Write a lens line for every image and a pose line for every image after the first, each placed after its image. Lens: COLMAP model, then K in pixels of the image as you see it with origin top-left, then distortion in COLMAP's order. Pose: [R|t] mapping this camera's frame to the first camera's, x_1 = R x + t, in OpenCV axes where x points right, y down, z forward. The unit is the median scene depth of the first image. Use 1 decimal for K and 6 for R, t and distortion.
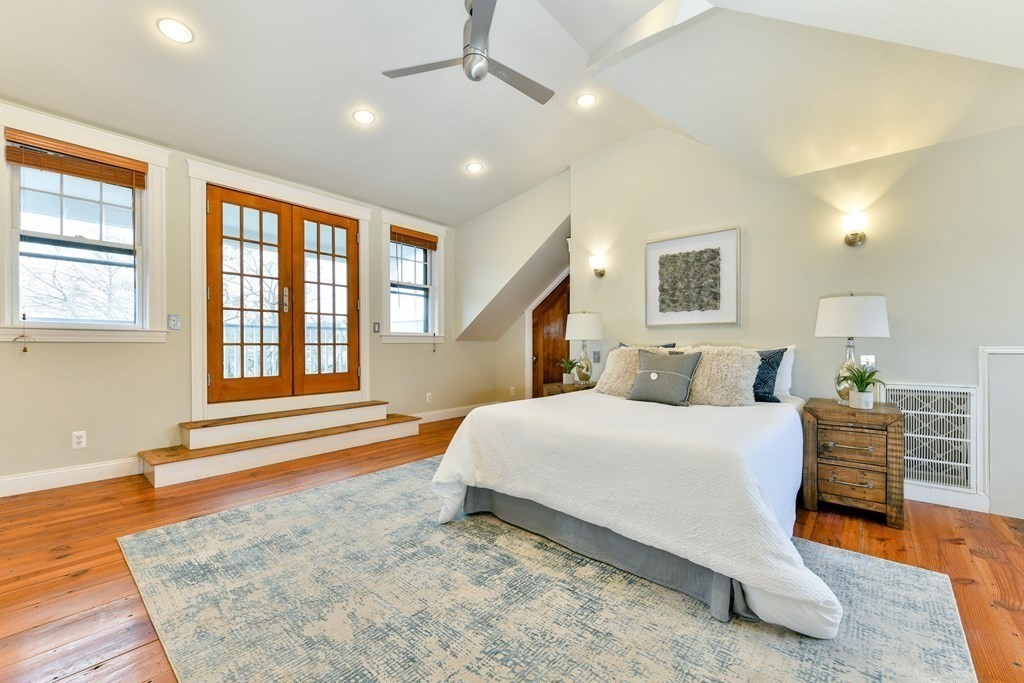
lens RADIAL K [[422.0, 0, 523.0], [0, 422.0, 337.6], [0, 0, 1]] dist [0.003432, -0.000178]
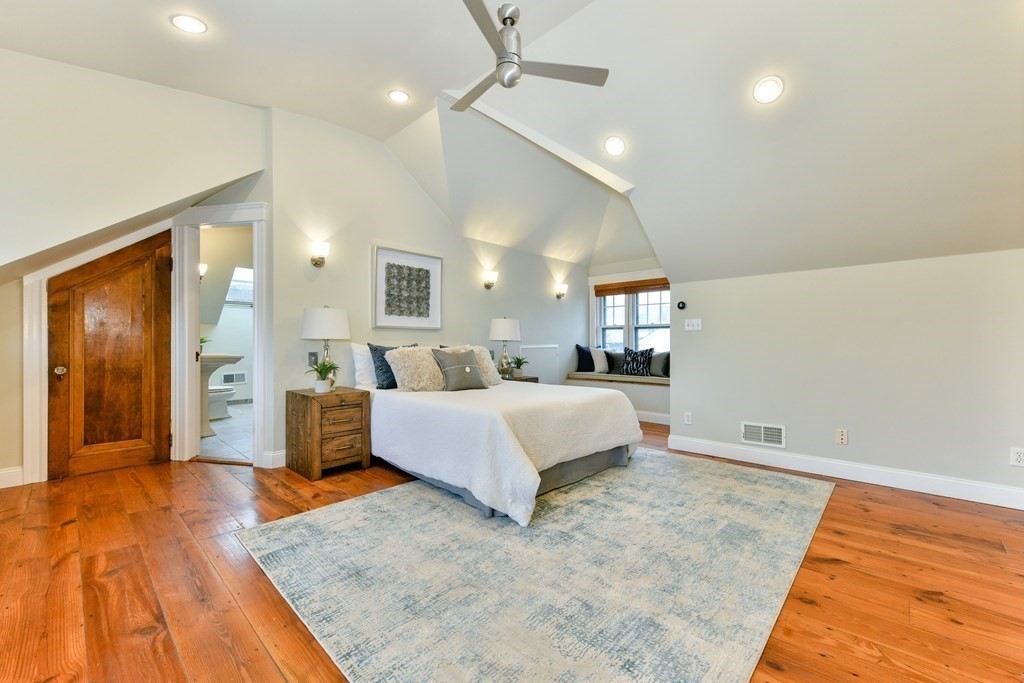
lens RADIAL K [[422.0, 0, 523.0], [0, 422.0, 337.6], [0, 0, 1]] dist [0.003432, -0.000178]
pose [[0.010570, 0.013184, 0.999857, -0.969884], [-0.018986, 0.999735, -0.012982, 0.008074], [-0.999764, -0.018846, 0.010818, 0.818095]]
